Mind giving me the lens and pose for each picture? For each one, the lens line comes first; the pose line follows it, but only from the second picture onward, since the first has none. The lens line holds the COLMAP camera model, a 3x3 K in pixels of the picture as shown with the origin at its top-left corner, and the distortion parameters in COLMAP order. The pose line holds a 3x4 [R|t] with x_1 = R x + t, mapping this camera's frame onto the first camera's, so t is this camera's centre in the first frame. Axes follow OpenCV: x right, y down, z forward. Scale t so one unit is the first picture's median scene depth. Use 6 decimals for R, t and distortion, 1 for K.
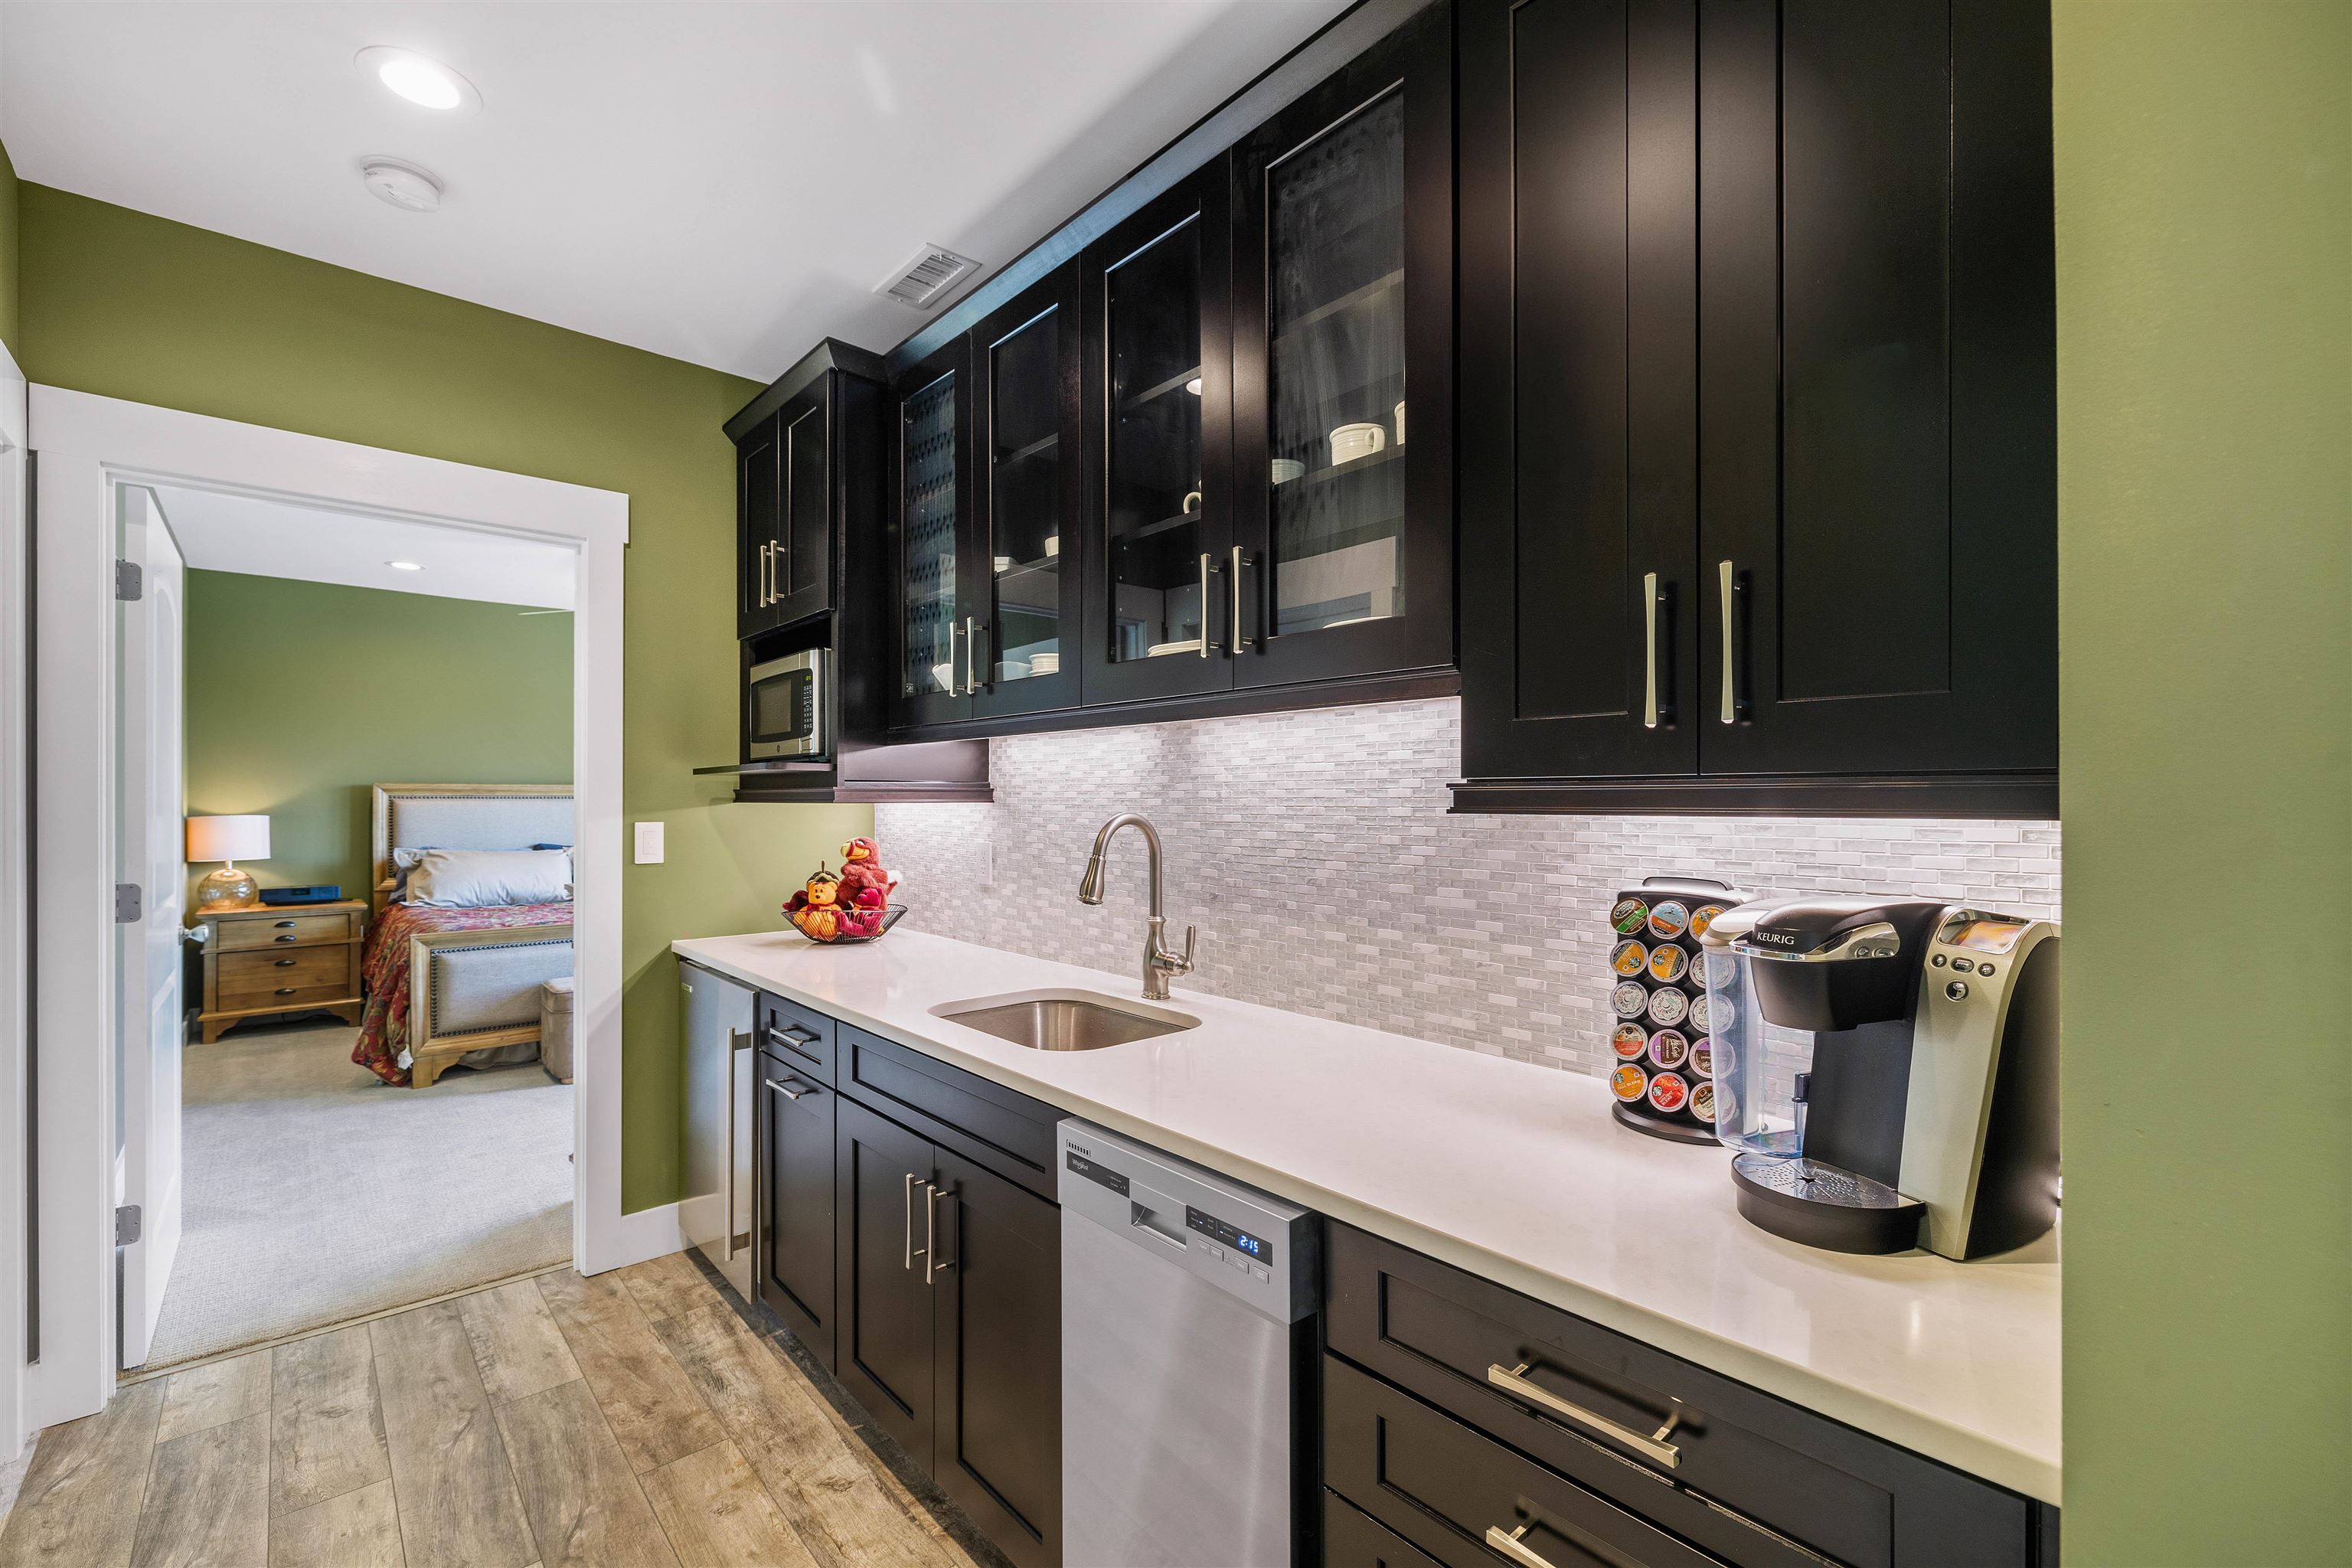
lens RADIAL K [[994.1, 0, 1176.7], [0, 994.1, 799.6], [0, 0, 1]] dist [0.001265, 0.000176]
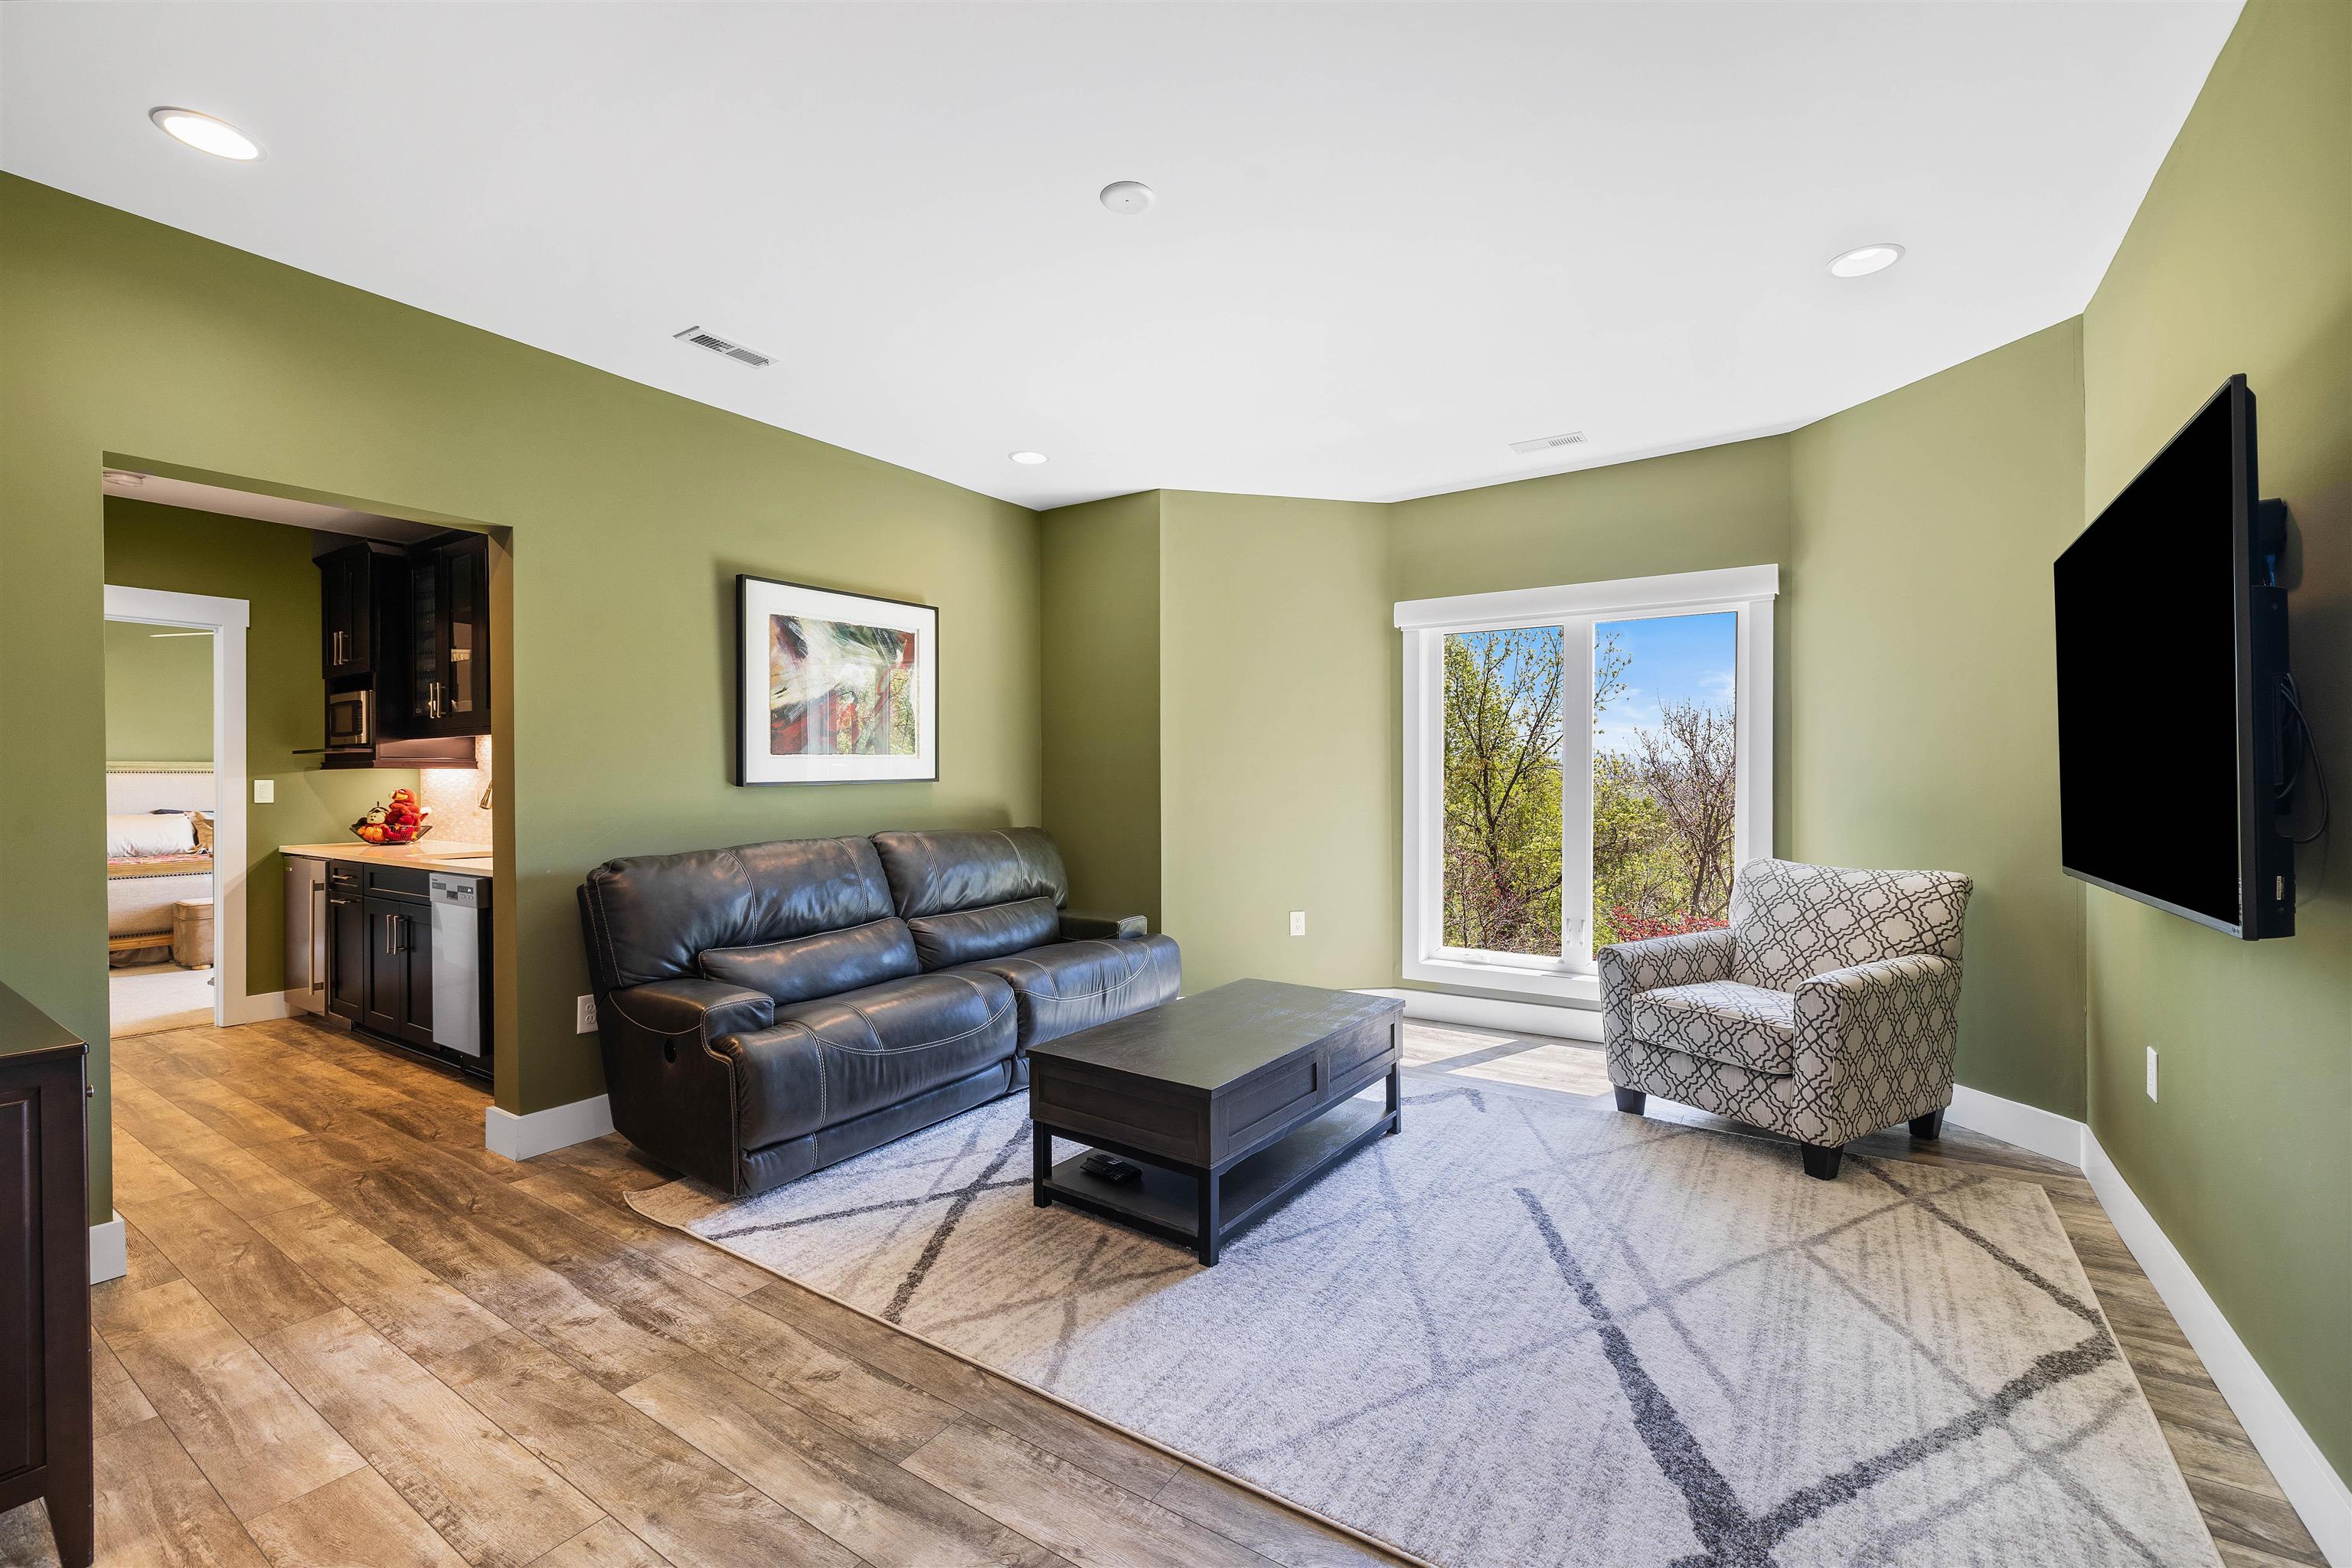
lens RADIAL K [[994.1, 0, 1172.4], [0, 994.1, 779.5], [0, 0, 1]] dist [0.001265, 0.000176]
pose [[0.969345, -0.003448, 0.245679, 0.633502], [0.003596, 0.999994, -0.000154, 0.028308], [-0.245677, 0.001033, 0.969351, -1.174073]]
